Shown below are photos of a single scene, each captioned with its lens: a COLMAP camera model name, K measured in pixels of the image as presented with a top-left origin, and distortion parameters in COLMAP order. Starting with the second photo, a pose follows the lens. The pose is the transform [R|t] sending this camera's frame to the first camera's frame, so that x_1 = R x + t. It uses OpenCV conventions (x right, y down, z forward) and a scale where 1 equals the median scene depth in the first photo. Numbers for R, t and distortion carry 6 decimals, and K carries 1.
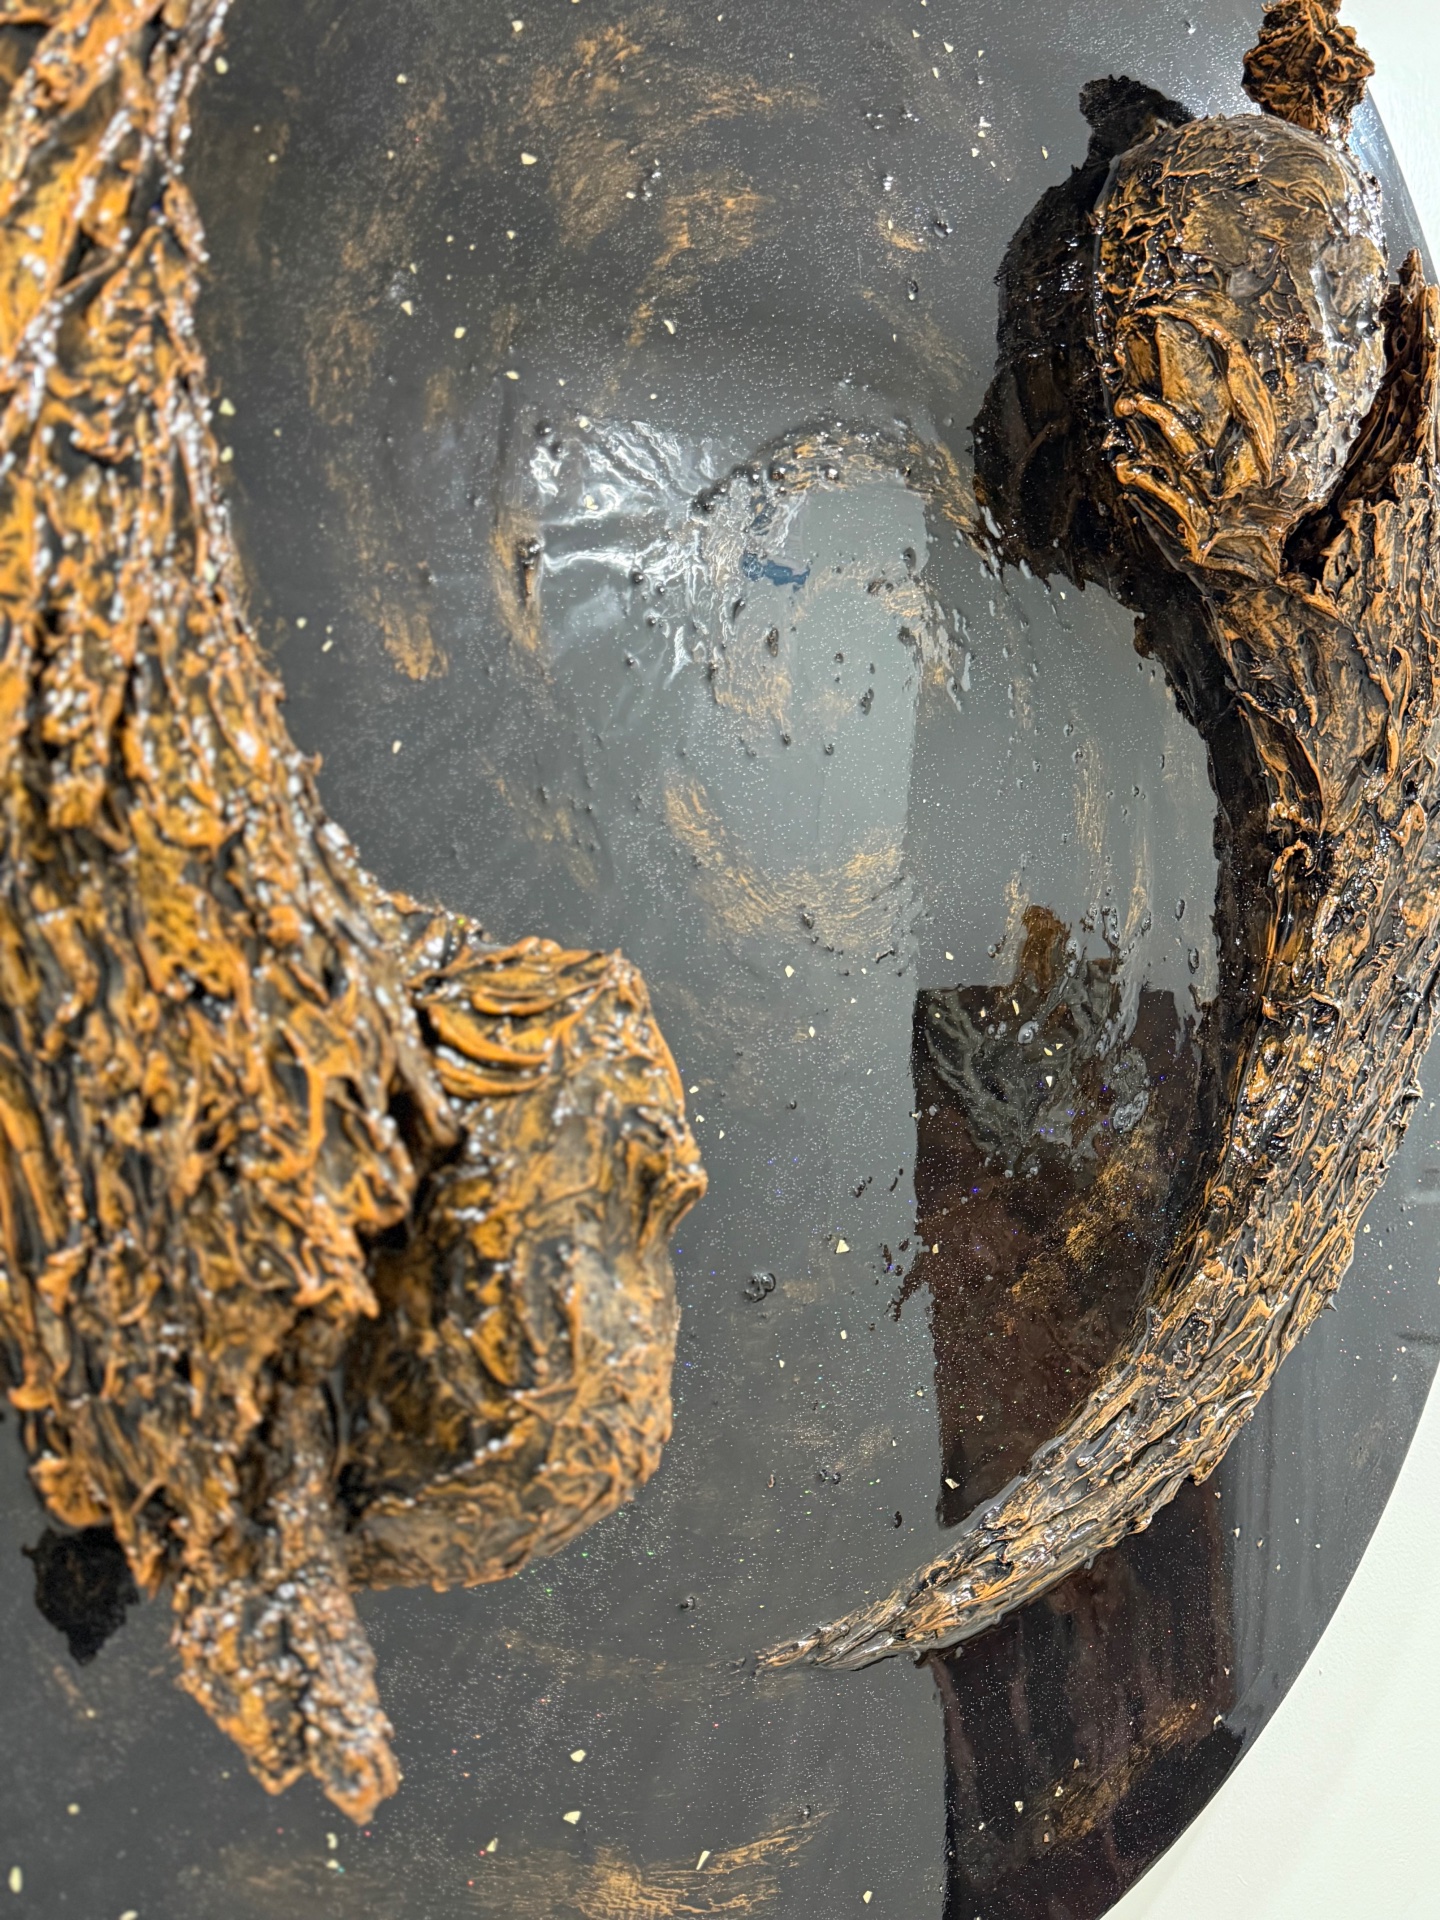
lens RADIAL K [[1850.6, 0, 720.0], [0, 1850.6, 960.0], [0, 0, 1]] dist [0.133311, -0.314825]
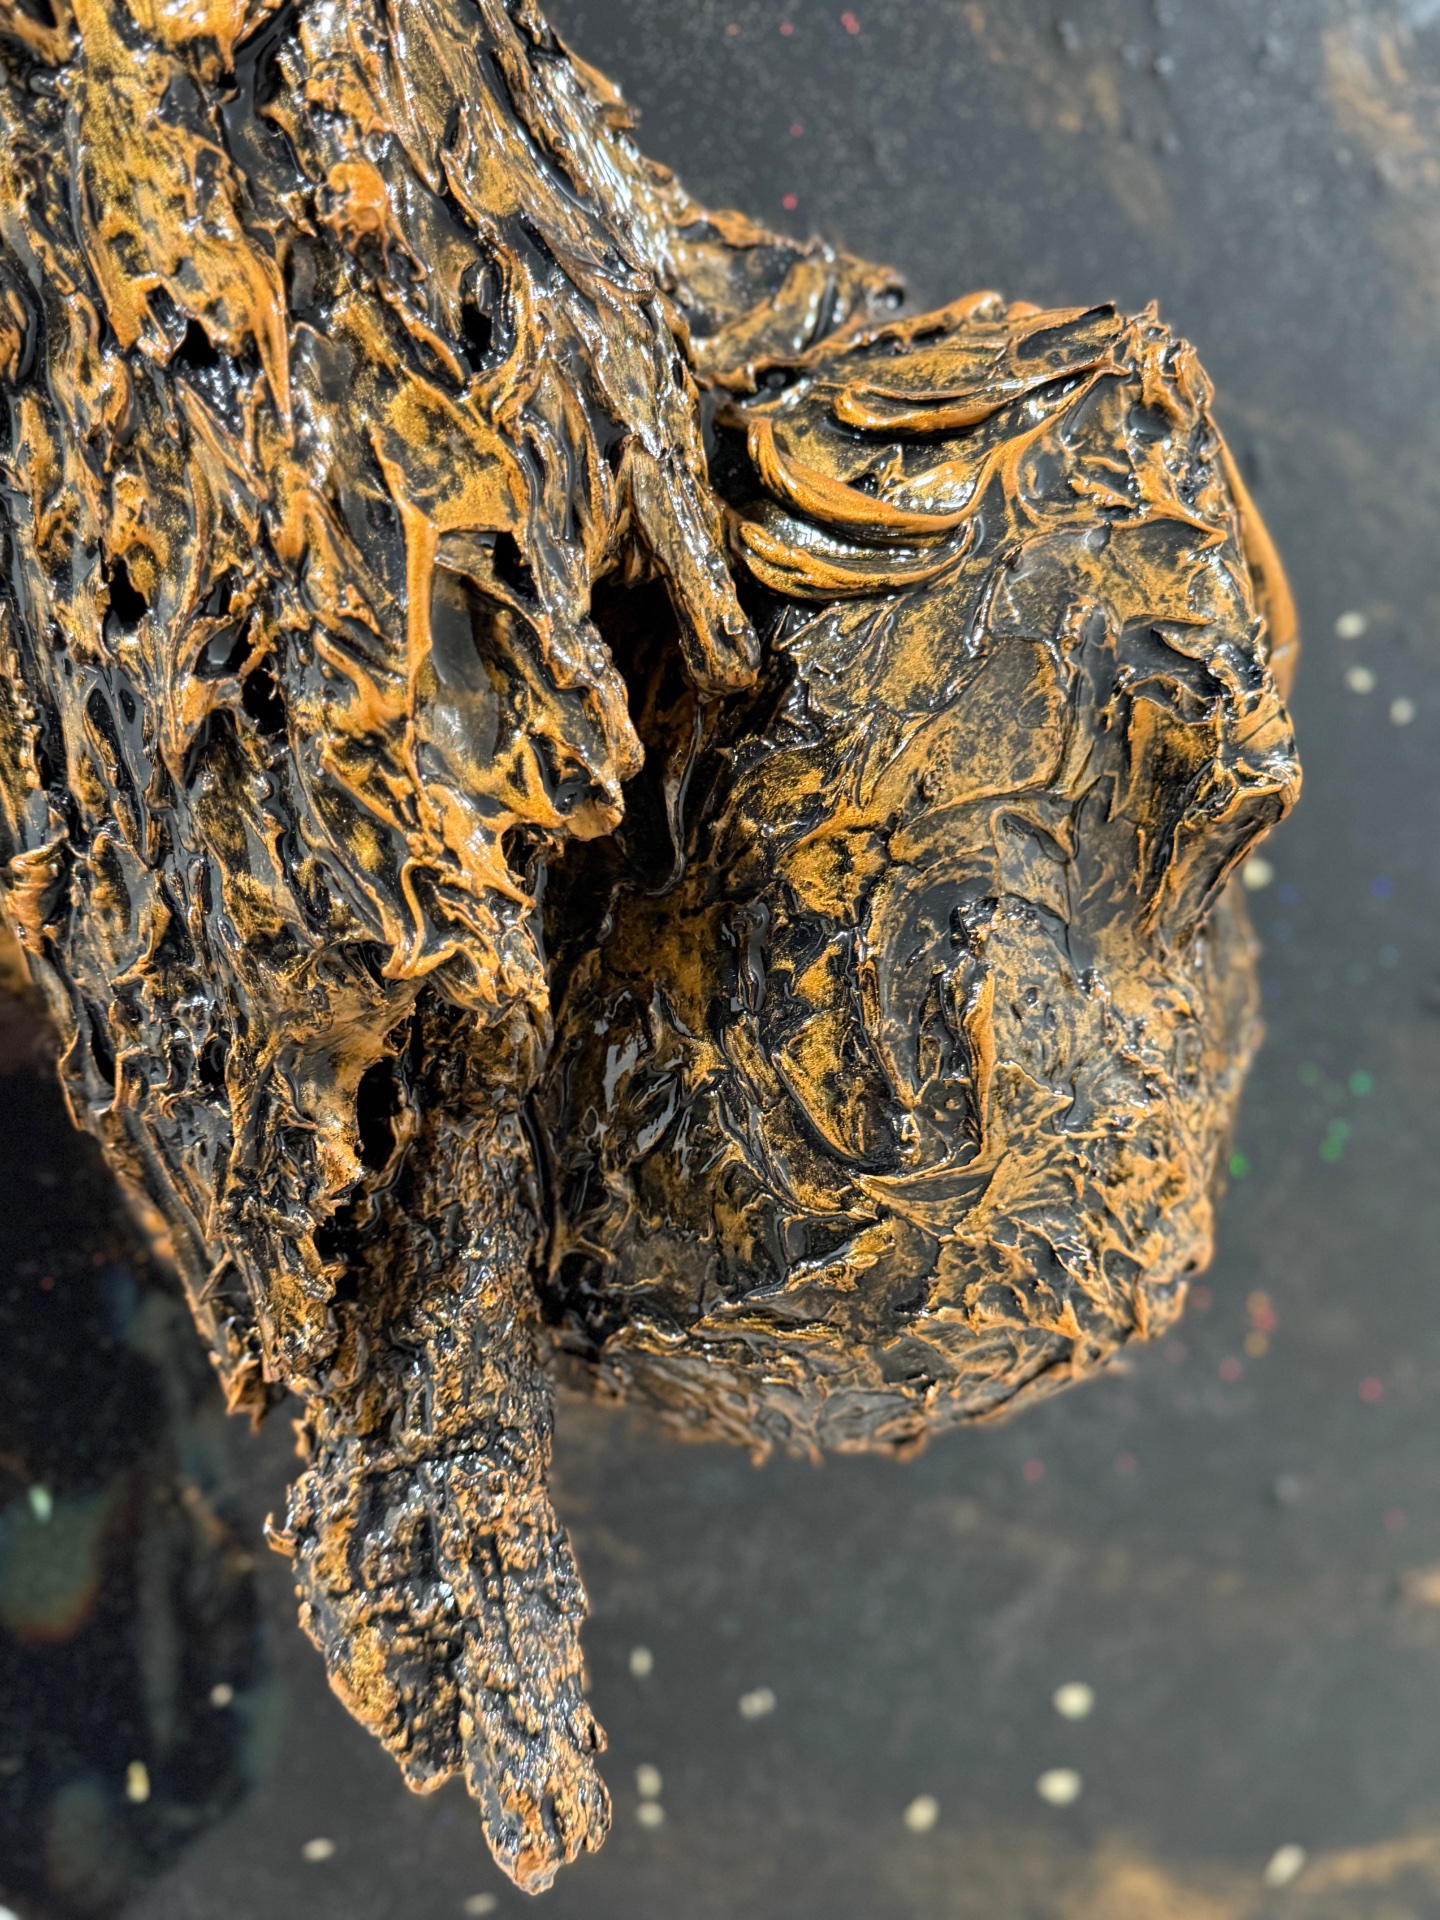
lens RADIAL K [[1850.6, 0, 720.0], [0, 1850.6, 960.0], [0, 0, 1]] dist [0.133311, -0.314825]
pose [[0.914806, 0.078210, -0.396249, 0.054722], [0.002636, 0.979896, 0.199493, 0.072143], [0.403885, -0.183542, 0.896208, 0.539425]]
